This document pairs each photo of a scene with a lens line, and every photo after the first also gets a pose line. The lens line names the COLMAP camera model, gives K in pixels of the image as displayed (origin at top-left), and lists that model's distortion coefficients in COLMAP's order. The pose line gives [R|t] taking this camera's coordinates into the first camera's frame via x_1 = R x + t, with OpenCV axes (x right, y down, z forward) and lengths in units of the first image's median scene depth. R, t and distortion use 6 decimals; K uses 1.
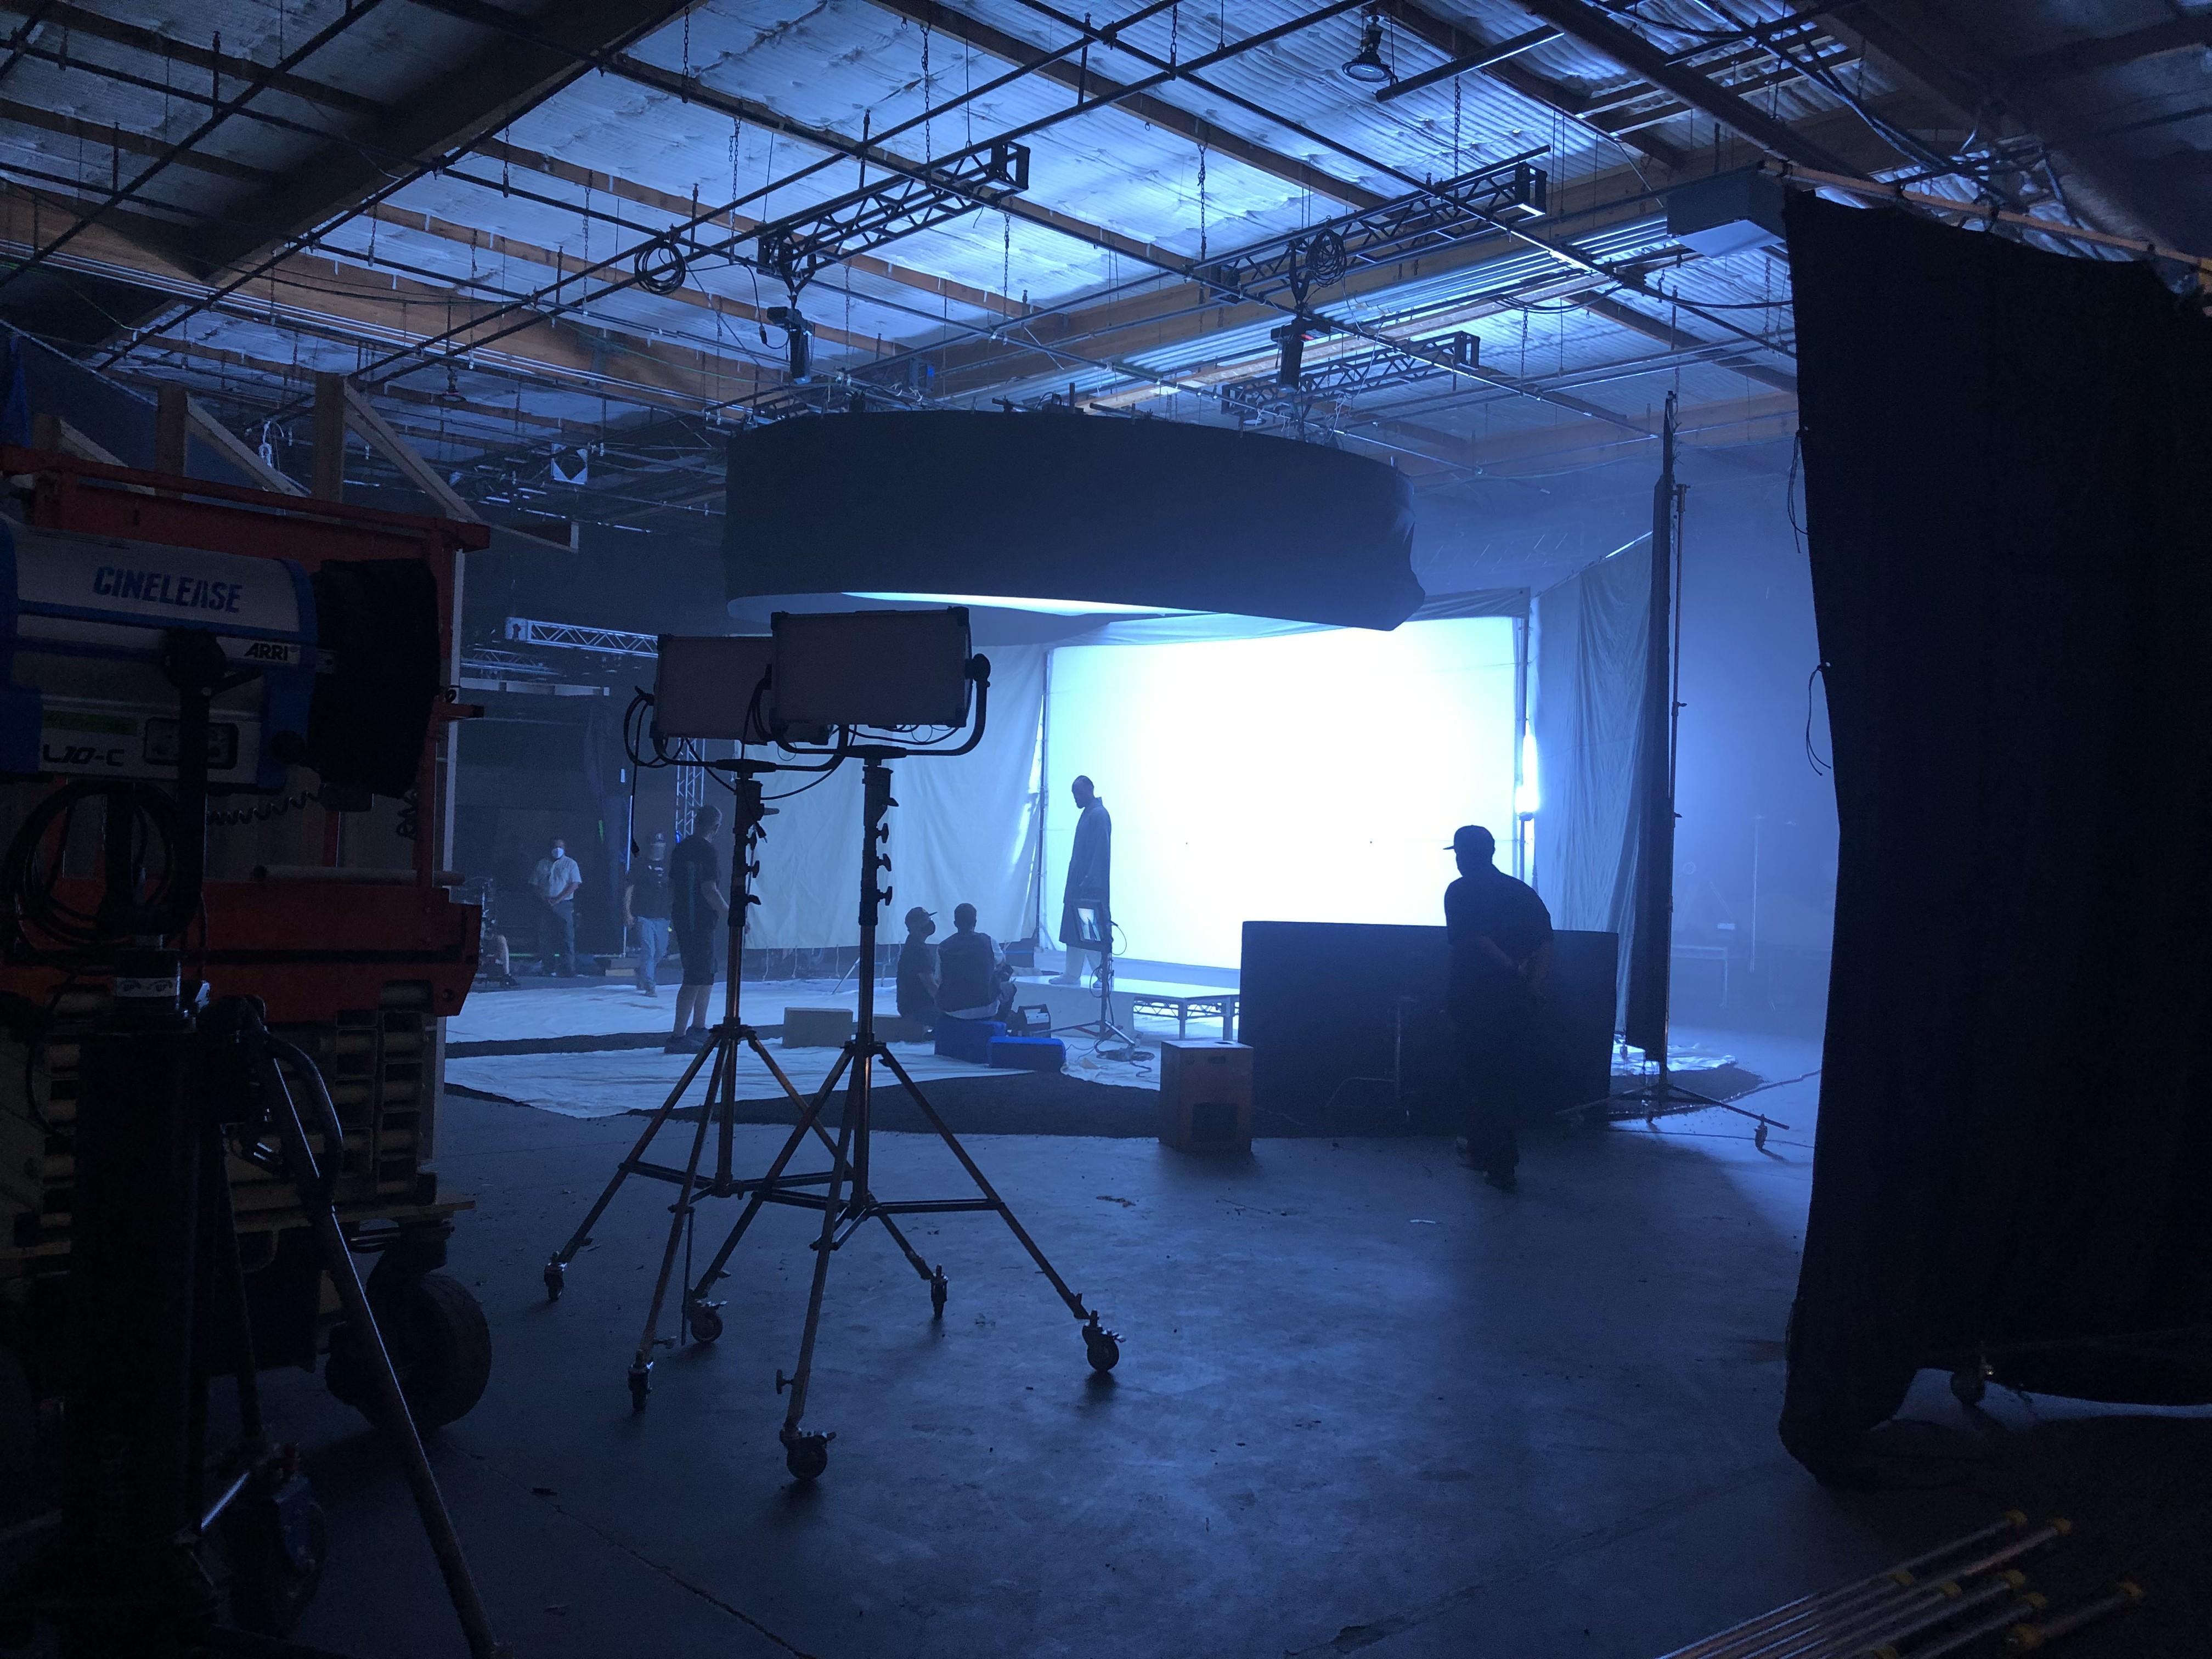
lens RADIAL K [[1795.3, 0, 1144.1], [0, 1795.3, 814.6], [0, 0, 1]] dist [0.025659, -0.002190]
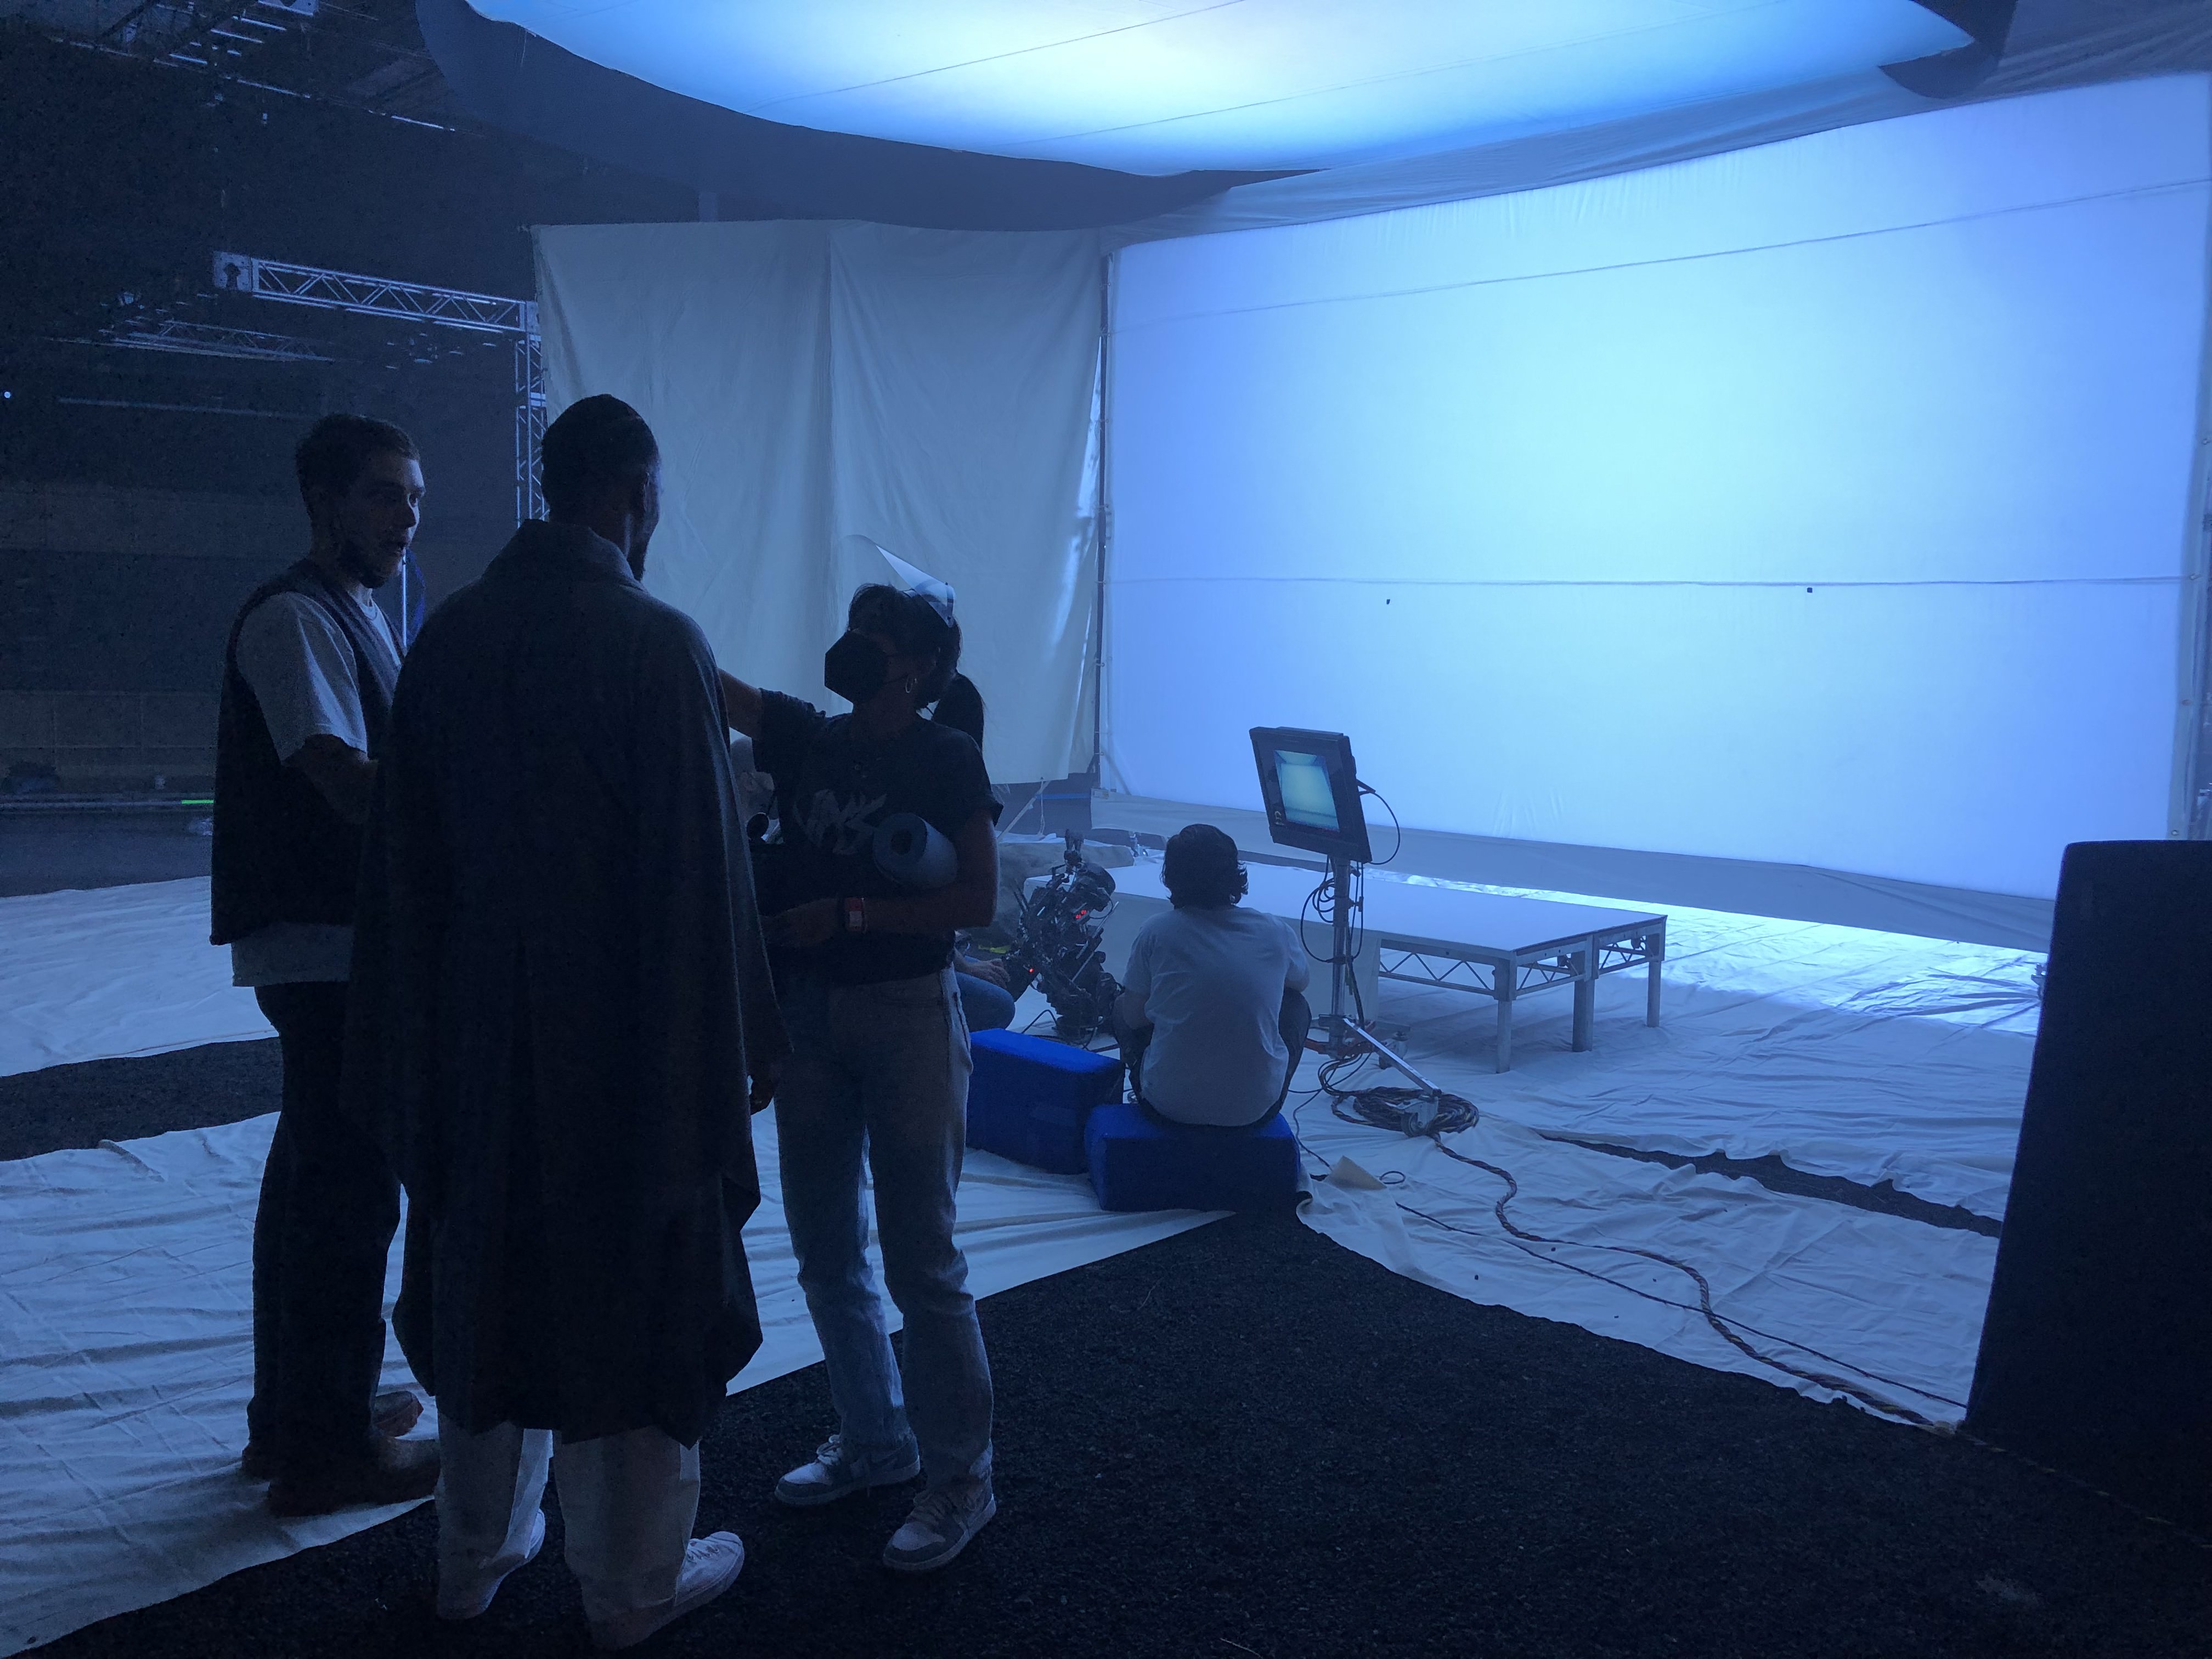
lens RADIAL K [[1824.1, 0, 1106.0], [0, 1824.1, 829.5], [0, 0, 1]] dist [0.029760, 0.000738]
pose [[0.999945, -0.009120, -0.005188, -0.053326], [0.009713, 0.991586, 0.129084, 0.011578], [0.003967, -0.129127, 0.991620, 0.418857]]
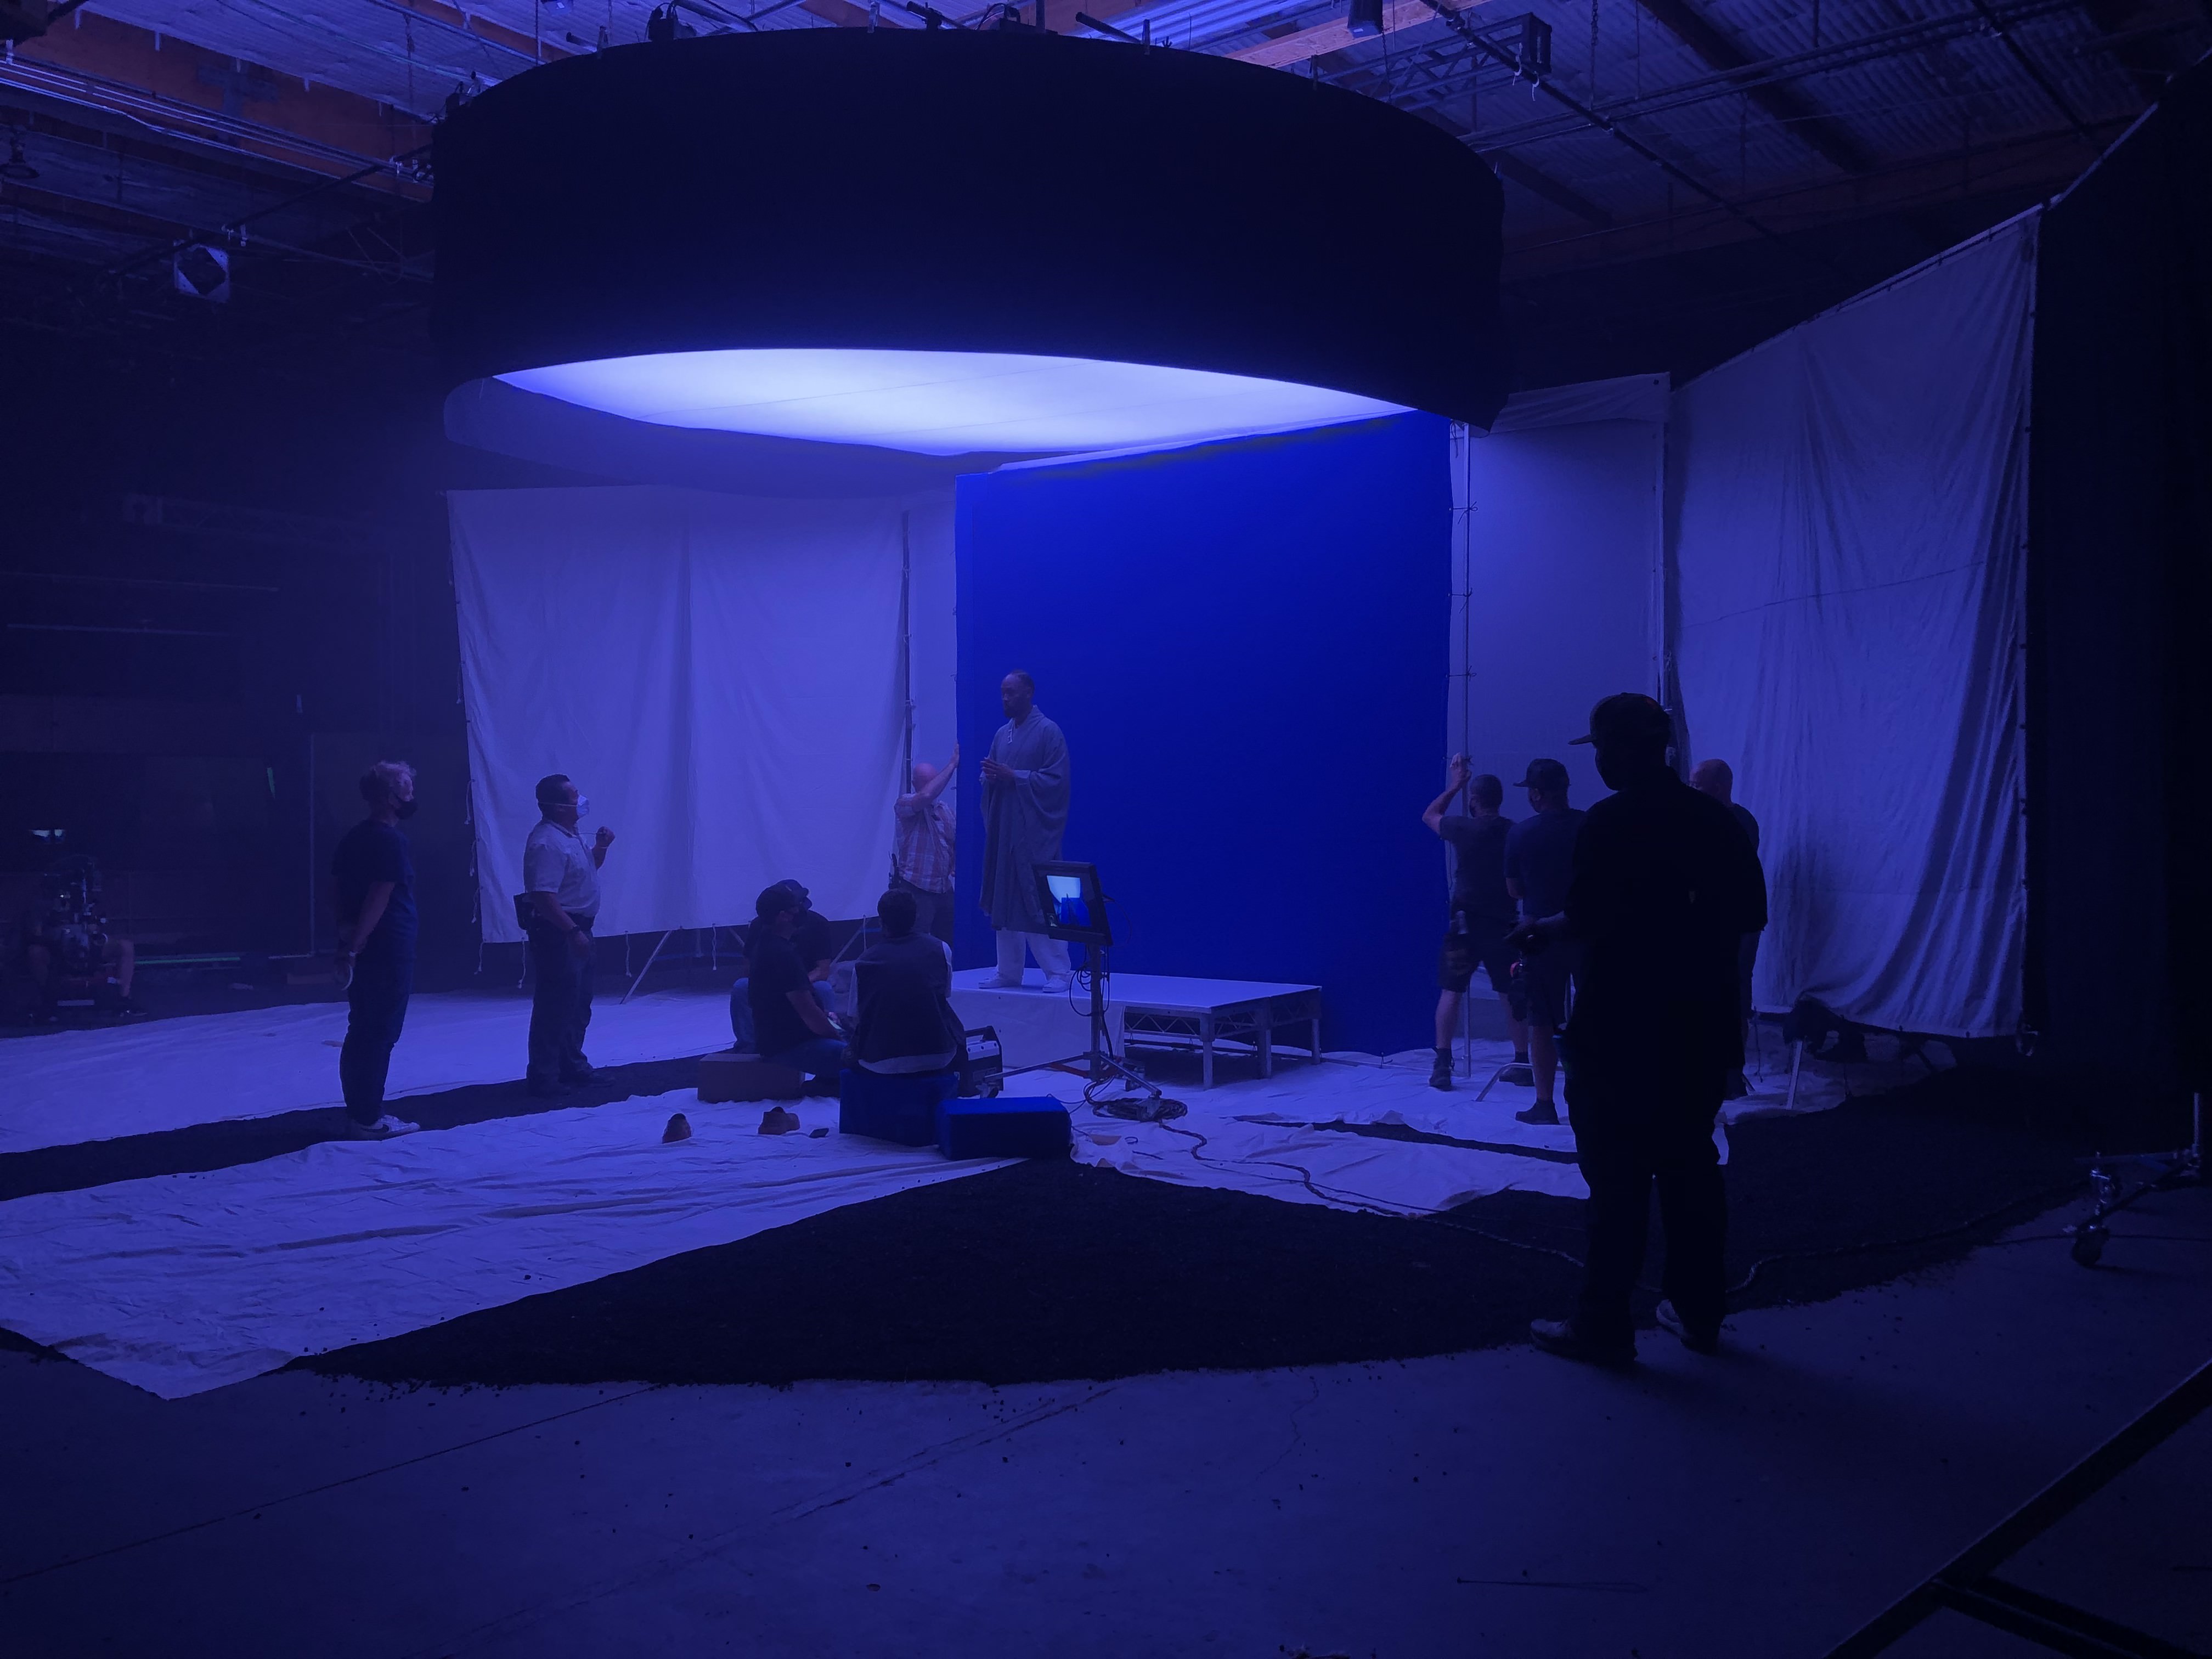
lens RADIAL K [[1817.5, 0, 1106.0], [0, 1817.5, 829.5], [0, 0, 1]] dist [0.021162, 0.000404]
pose [[0.992324, -0.035457, 0.118471, -0.065988], [0.030337, 0.998538, 0.044747, 0.005927], [-0.119884, -0.040809, 0.991949, 0.265327]]
